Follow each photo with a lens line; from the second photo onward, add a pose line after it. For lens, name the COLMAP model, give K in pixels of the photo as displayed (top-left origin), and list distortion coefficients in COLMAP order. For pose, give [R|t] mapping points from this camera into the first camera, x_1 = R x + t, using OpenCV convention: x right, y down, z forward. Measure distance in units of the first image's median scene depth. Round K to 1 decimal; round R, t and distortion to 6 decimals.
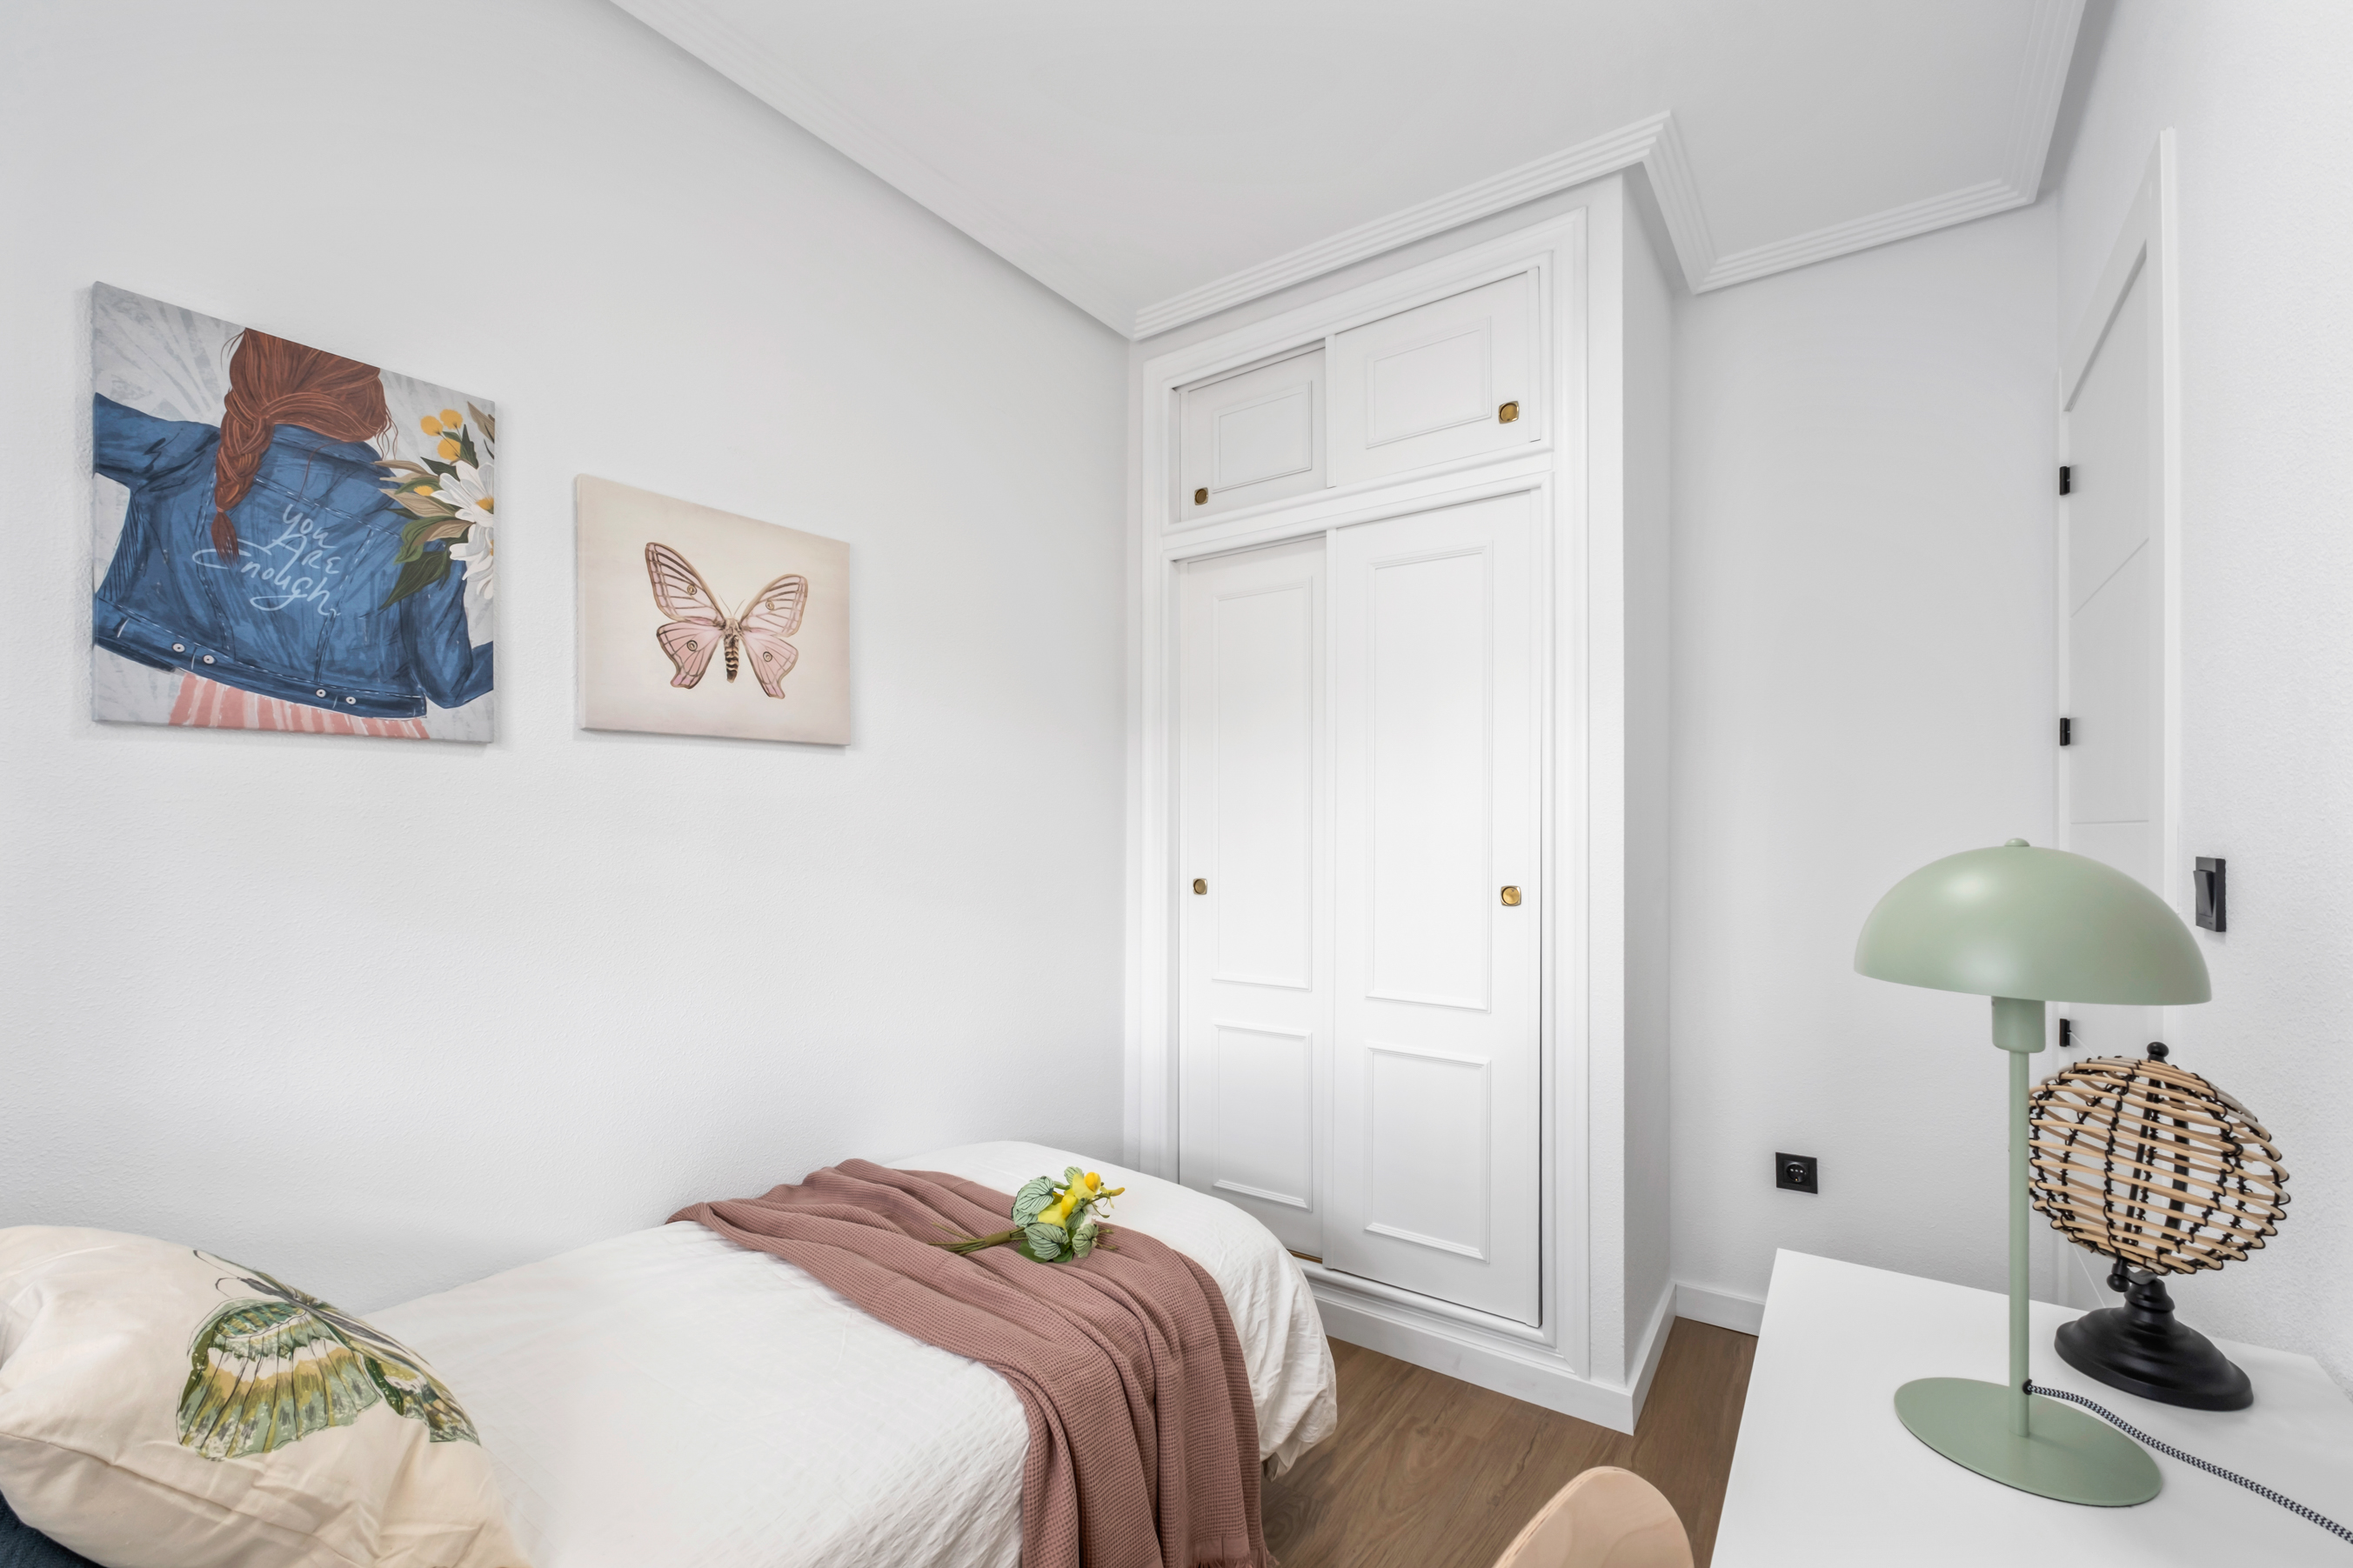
lens RADIAL K [[986.3, 0, 1185.6], [0, 986.3, 806.7], [0, 0, 1]] dist [-0.007189, 0.002051]
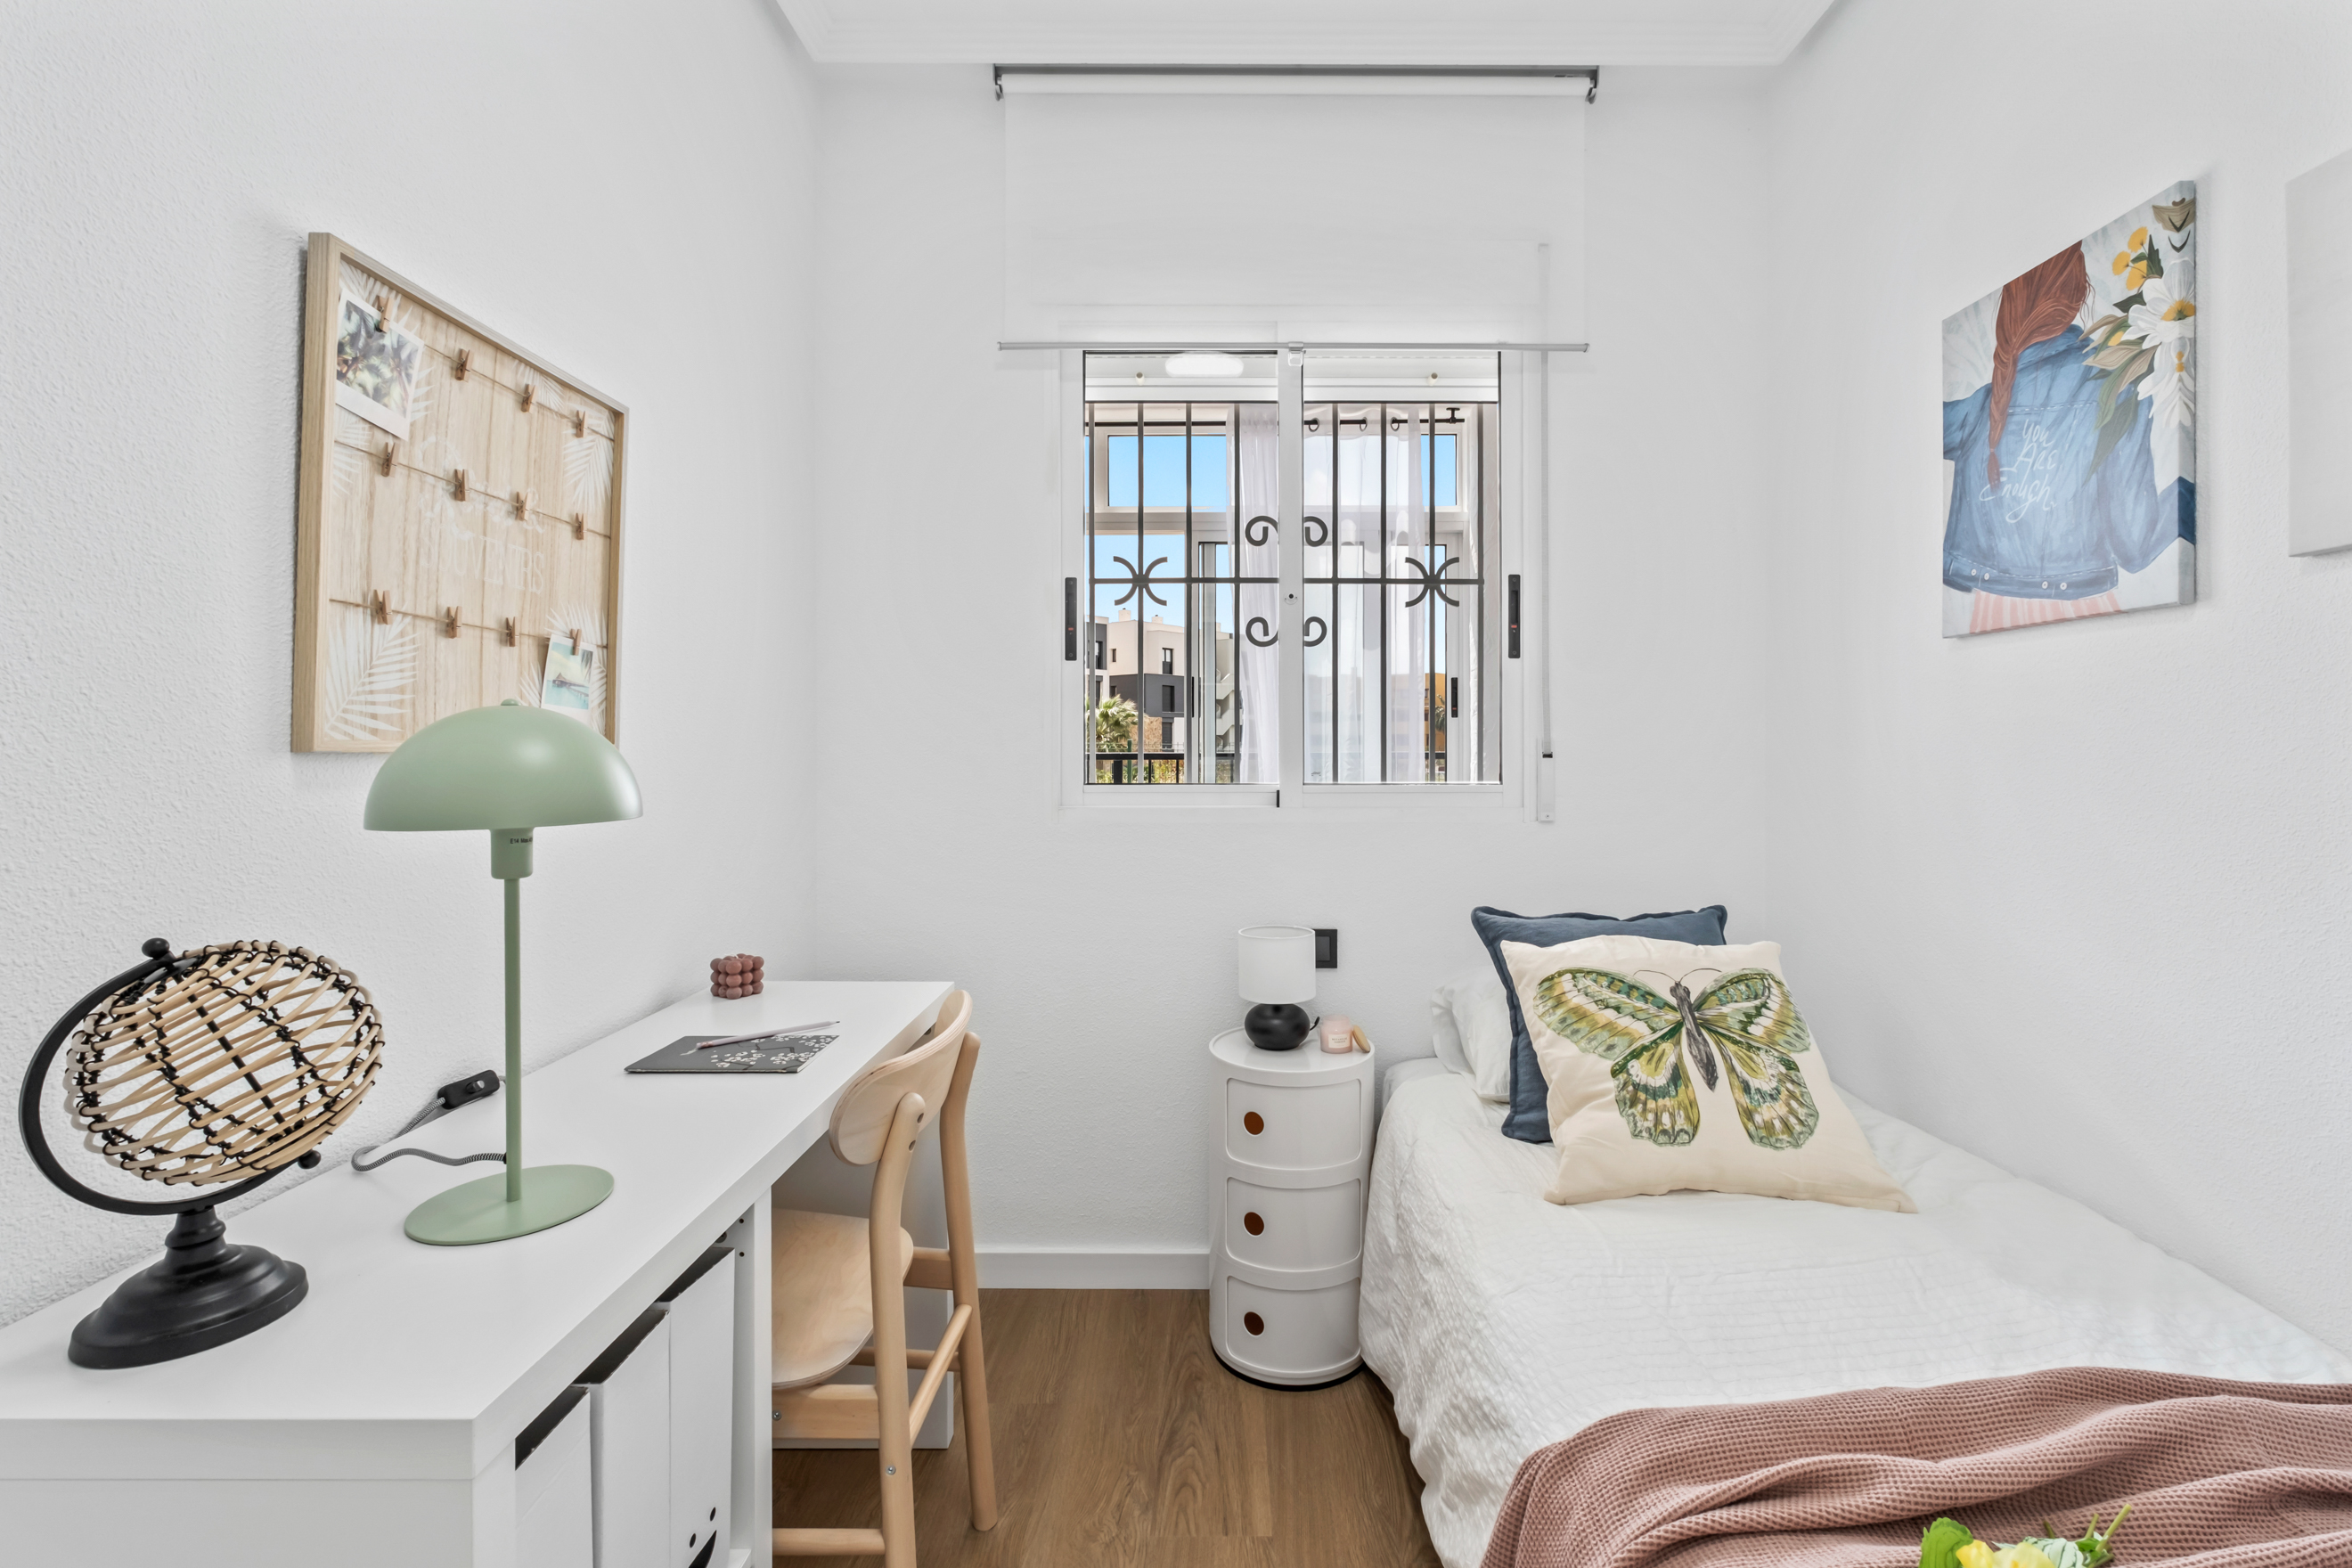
lens RADIAL K [[986.0, 0, 1184.1], [0, 986.0, 760.1], [0, 0, 1]] dist [-0.007189, 0.002051]
pose [[-0.821078, -0.001594, -0.570813, 0.467780], [0.000386, 0.999994, -0.003347, 0.073323], [0.570815, -0.002969, -0.821073, 1.298041]]
